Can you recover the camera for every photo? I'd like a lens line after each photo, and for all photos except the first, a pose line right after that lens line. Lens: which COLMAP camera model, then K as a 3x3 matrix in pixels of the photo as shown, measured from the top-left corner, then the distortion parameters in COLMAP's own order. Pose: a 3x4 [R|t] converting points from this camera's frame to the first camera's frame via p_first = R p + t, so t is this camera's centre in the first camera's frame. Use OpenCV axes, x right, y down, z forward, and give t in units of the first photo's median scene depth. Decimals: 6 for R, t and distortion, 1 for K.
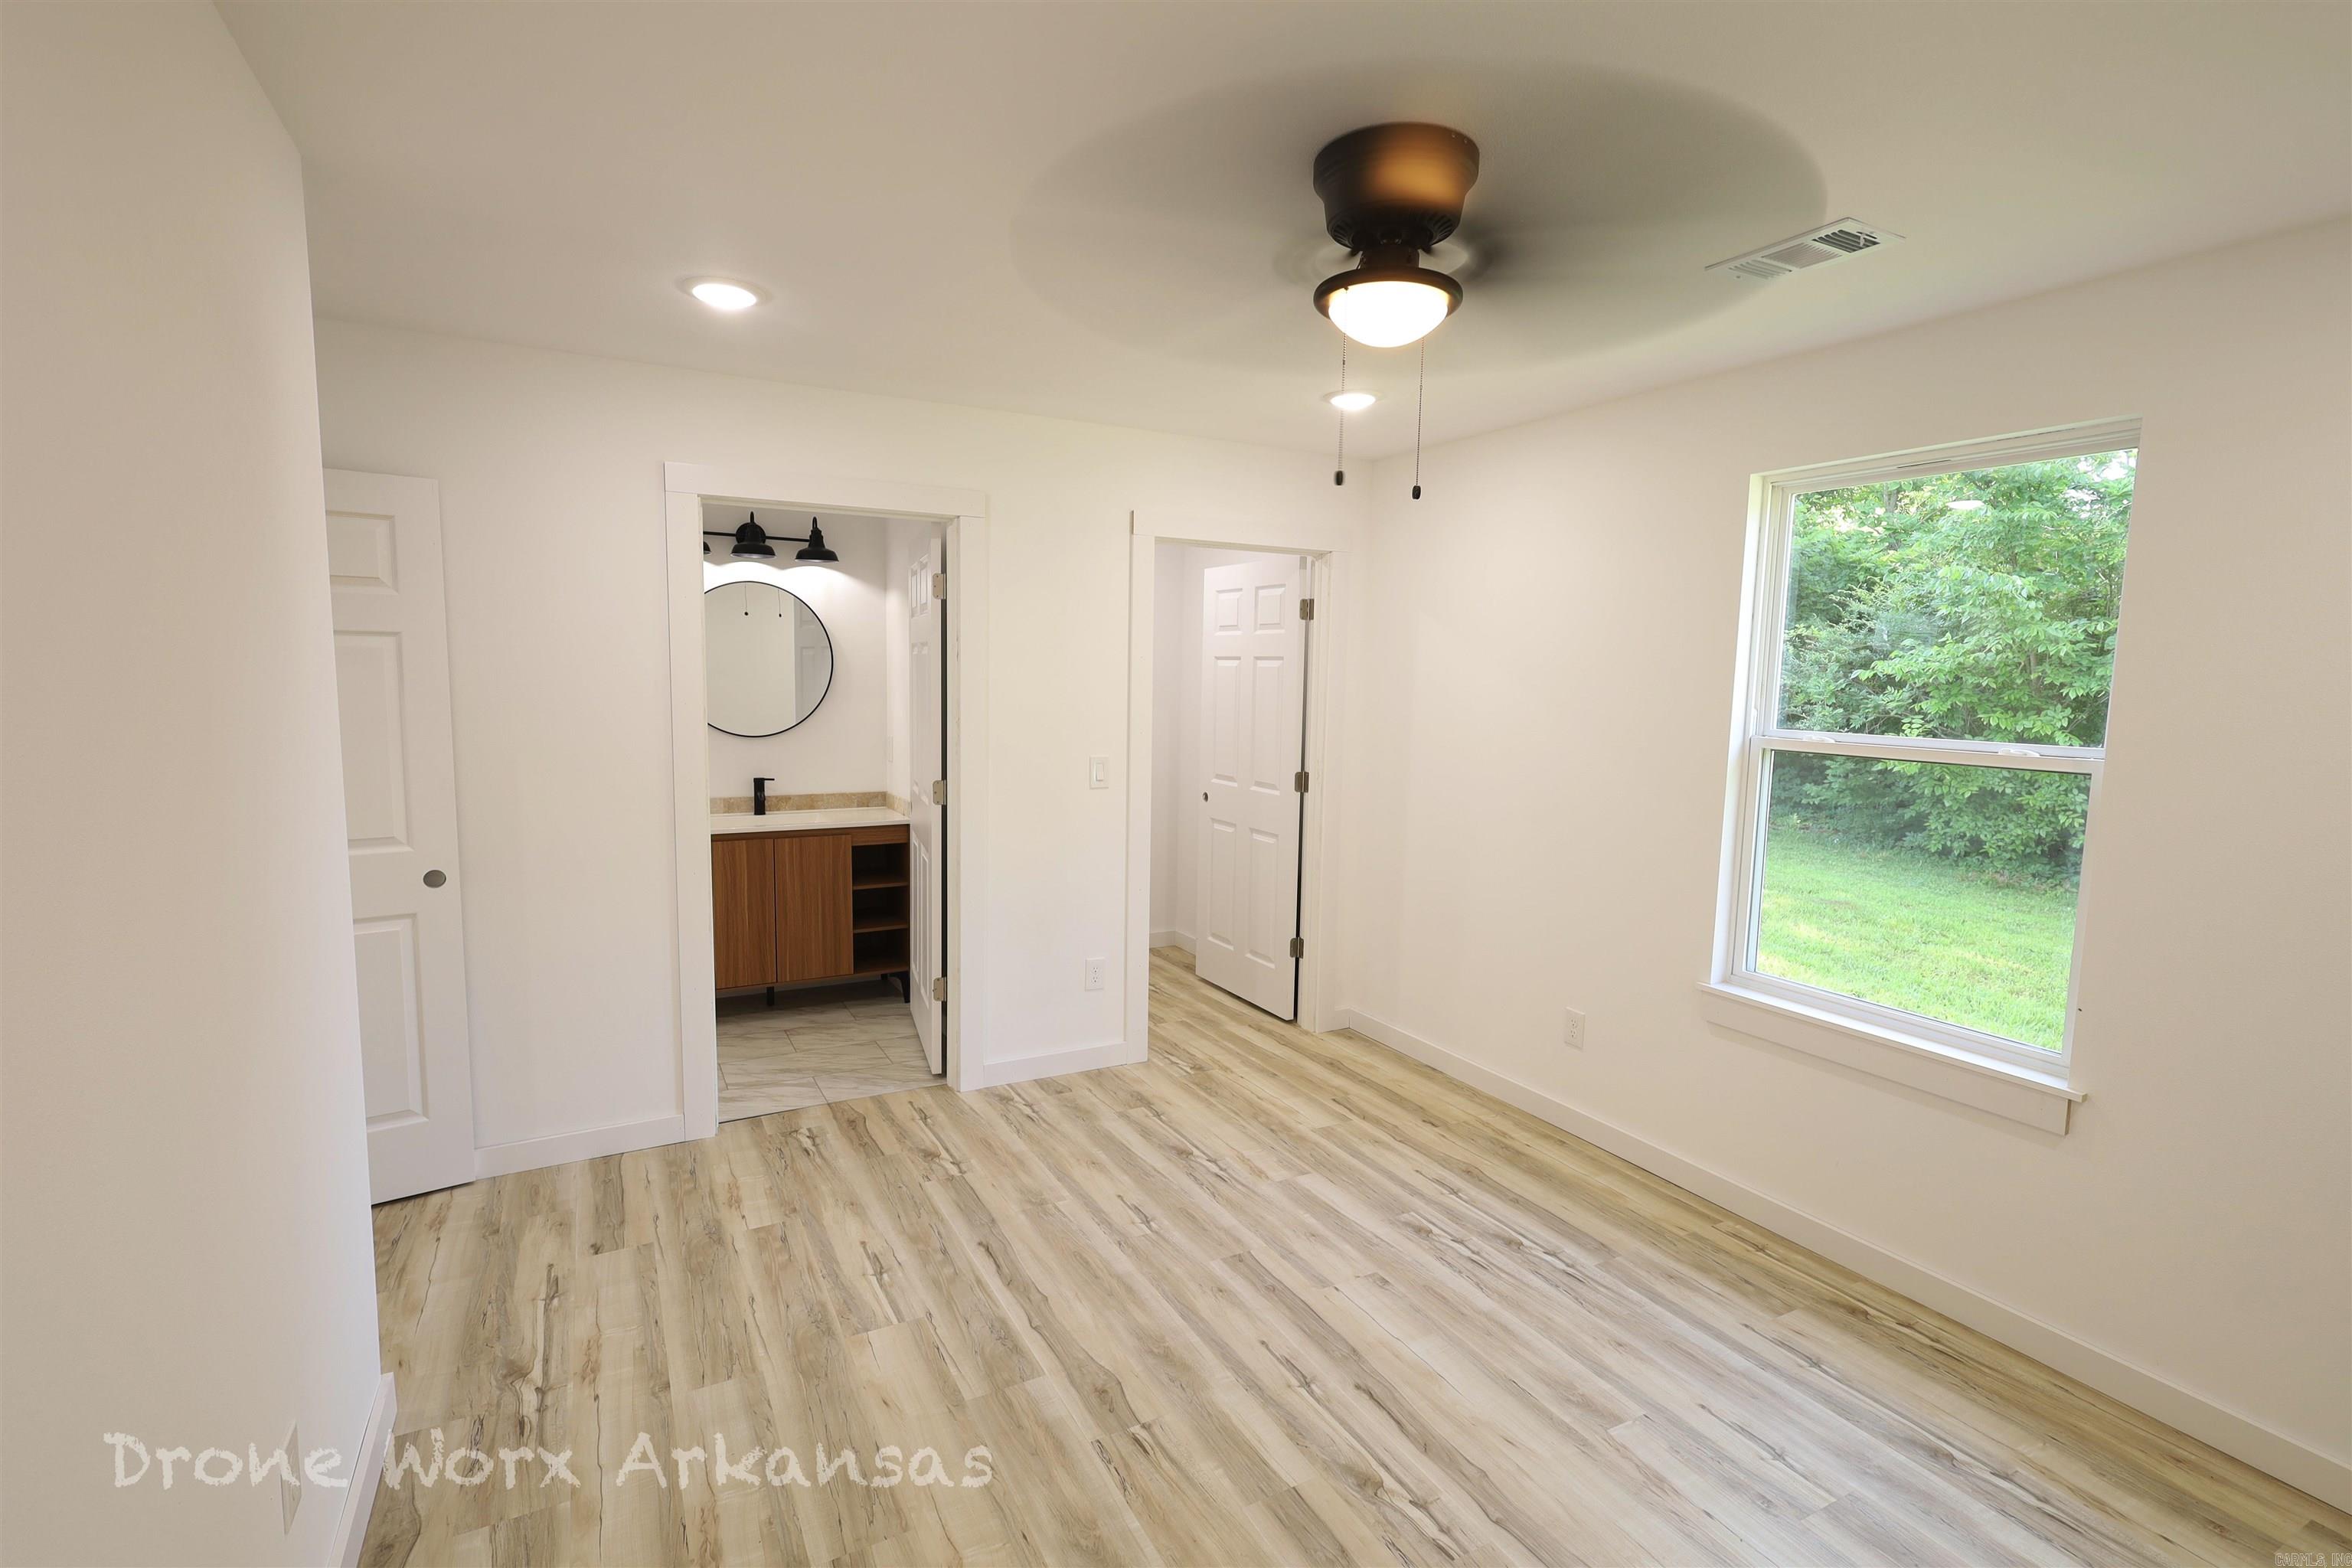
lens RADIAL K [[1087.6, 0, 1169.5], [0, 1087.6, 787.3], [0, 0, 1]] dist [0.001412, 0.001617]
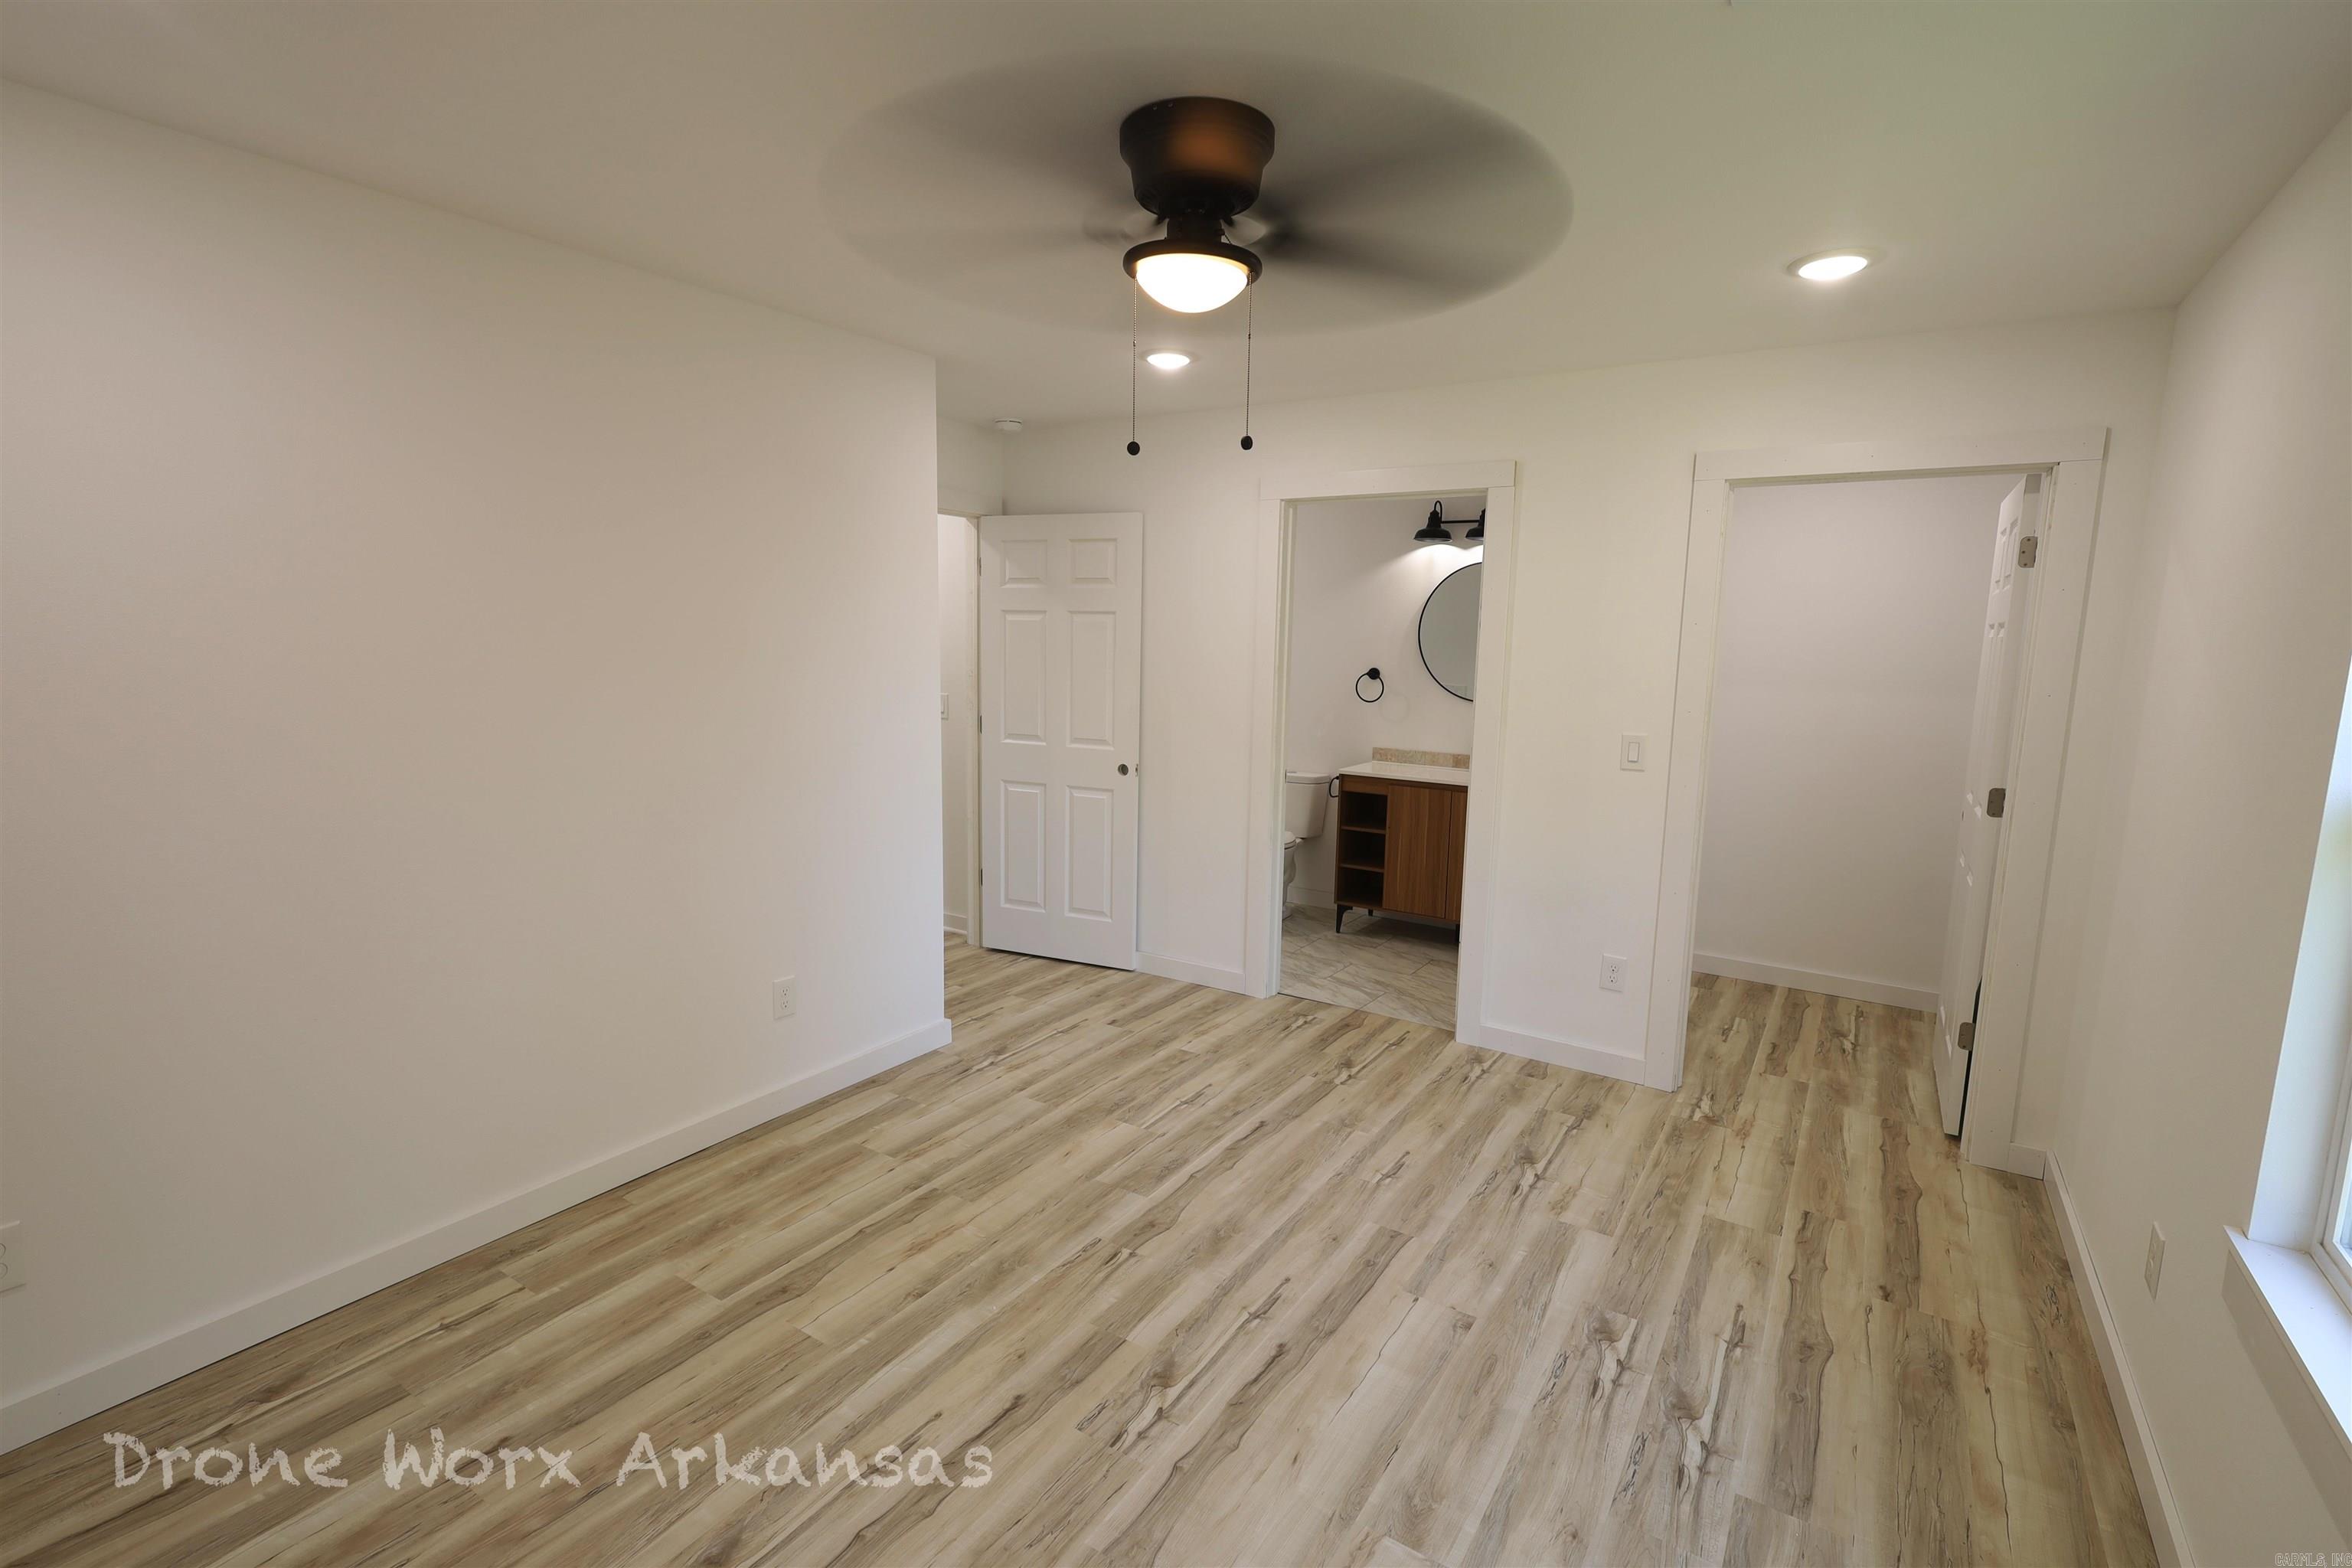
lens RADIAL K [[1087.6, 0, 1169.1], [0, 1087.6, 769.2], [0, 0, 1]] dist [0.001412, 0.001617]
pose [[0.476505, 0.103906, -0.873010, 0.672834], [-0.108251, 0.992370, 0.059026, -0.013540], [0.872482, 0.066378, 0.484117, 0.283619]]
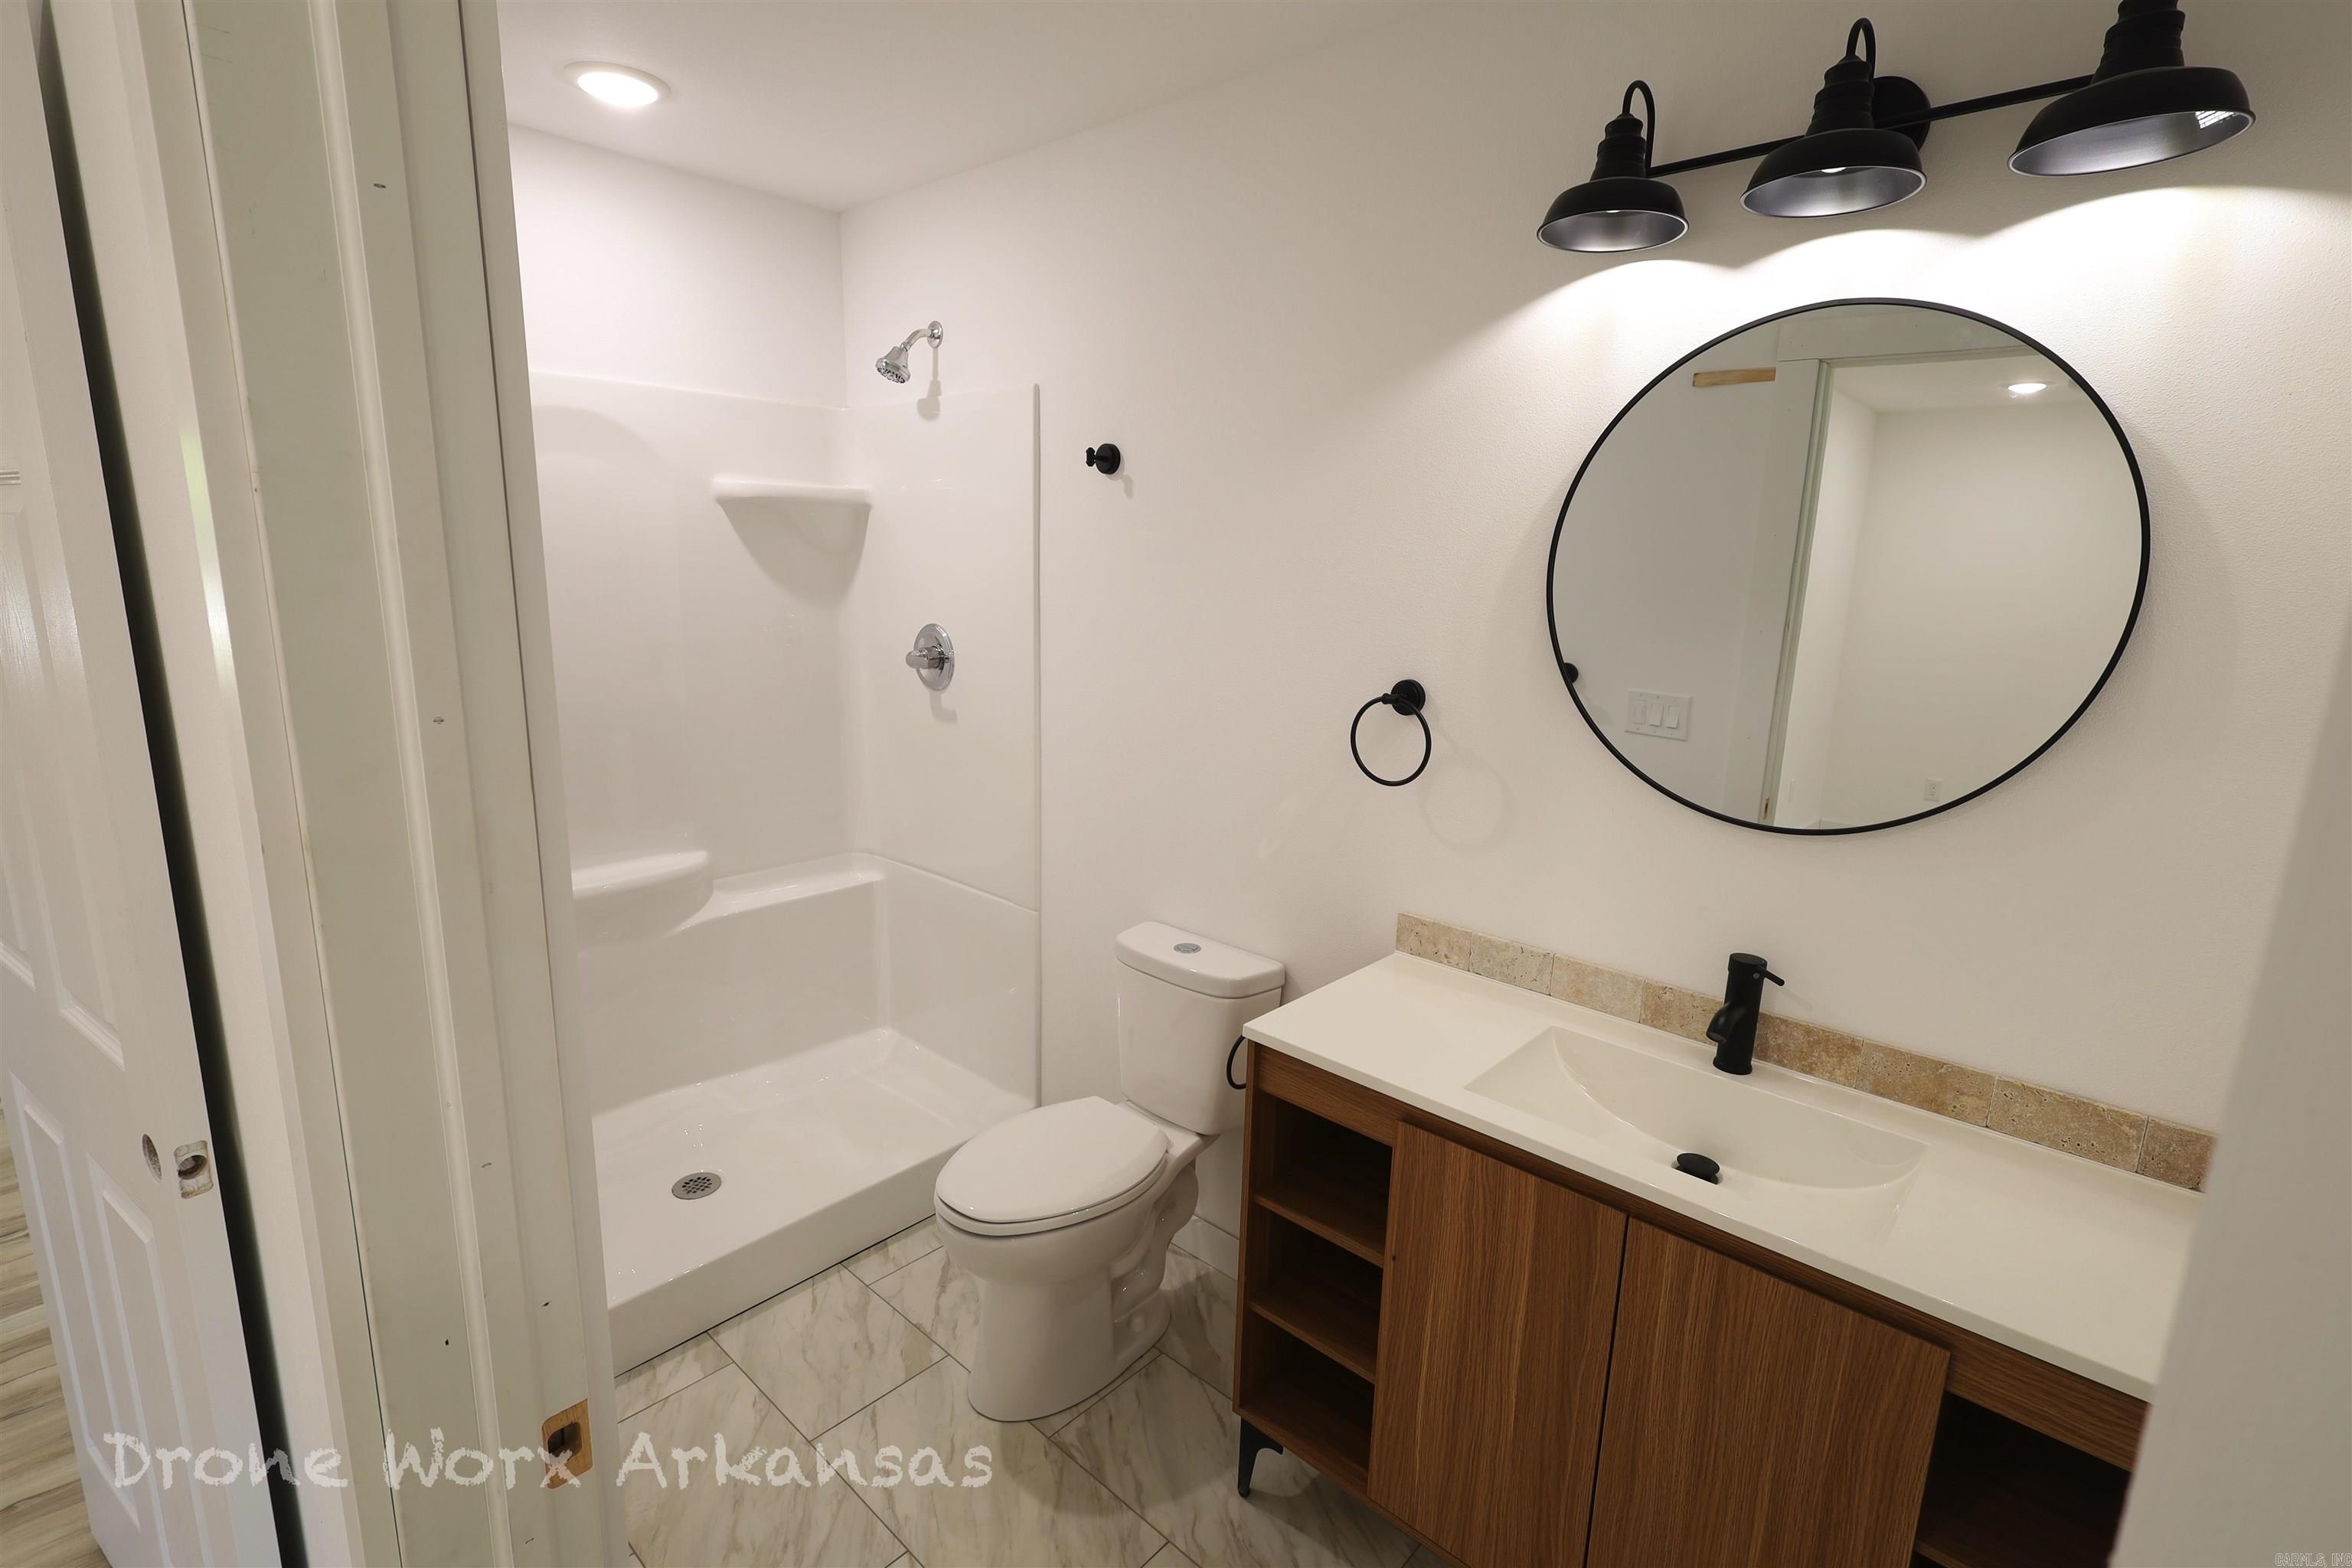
lens RADIAL K [[1087.6, 0, 1185.0], [0, 1087.6, 790.0], [0, 0, 1]] dist [0.001412, 0.001617]
pose [[0.341750, 0.174119, -0.923520, -0.230197], [-0.131288, 0.981896, 0.136541, -0.116243], [0.930575, 0.074584, 0.358423, 1.111559]]
